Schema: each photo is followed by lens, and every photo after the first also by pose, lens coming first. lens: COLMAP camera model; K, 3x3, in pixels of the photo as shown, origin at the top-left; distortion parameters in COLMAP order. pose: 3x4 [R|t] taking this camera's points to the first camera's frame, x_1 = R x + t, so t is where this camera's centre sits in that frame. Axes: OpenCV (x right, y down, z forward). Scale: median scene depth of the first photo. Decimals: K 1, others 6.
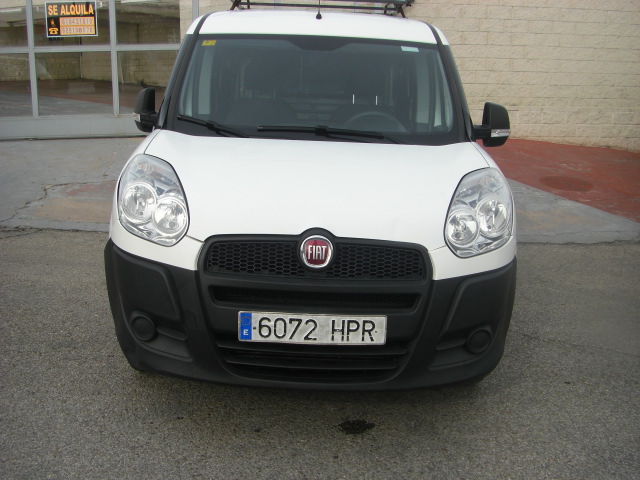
lens RADIAL K [[711.3, 0, 322.6], [0, 711.3, 239.5], [0, 0, 1]] dist [-0.139681, 0.000000]
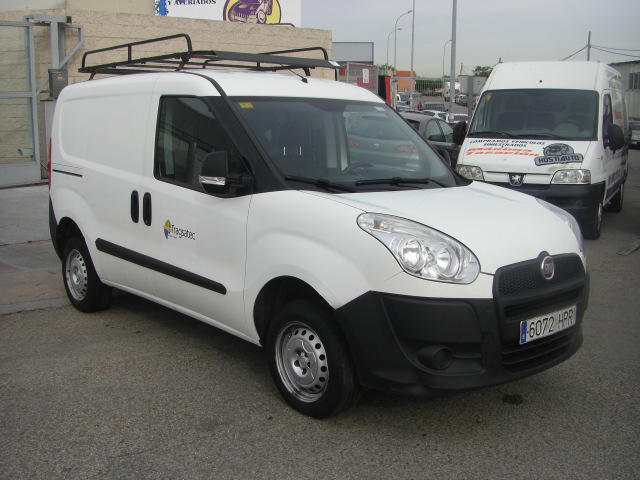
lens RADIAL K [[711.3, 0, 319.1], [0, 711.3, 242.8], [0, 0, 1]] dist [-0.139681, 0.000000]
pose [[0.761121, -0.131259, 0.635190, -1.203962], [0.155752, 0.987642, 0.017460, -0.124119], [-0.629632, 0.085643, 0.772159, 0.215181]]
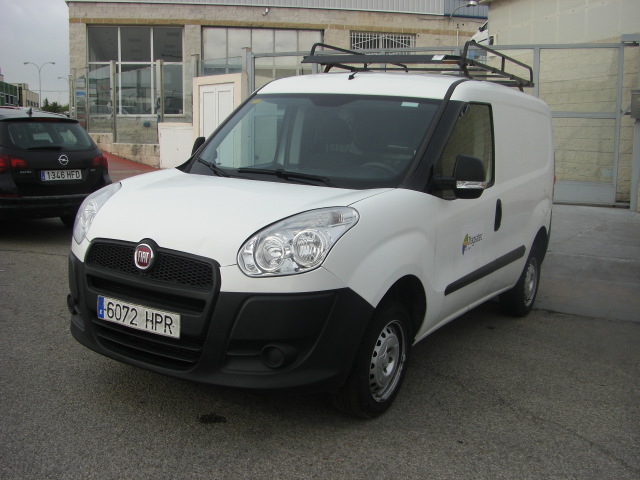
lens RADIAL K [[711.3, 0, 316.4], [0, 711.3, 239.8], [0, 0, 1]] dist [-0.139681, 0.000000]
pose [[0.850453, 0.083000, -0.519462, 0.904690], [-0.133498, 0.989200, -0.060506, 0.022723], [0.508830, 0.120804, 0.852349, 0.069780]]
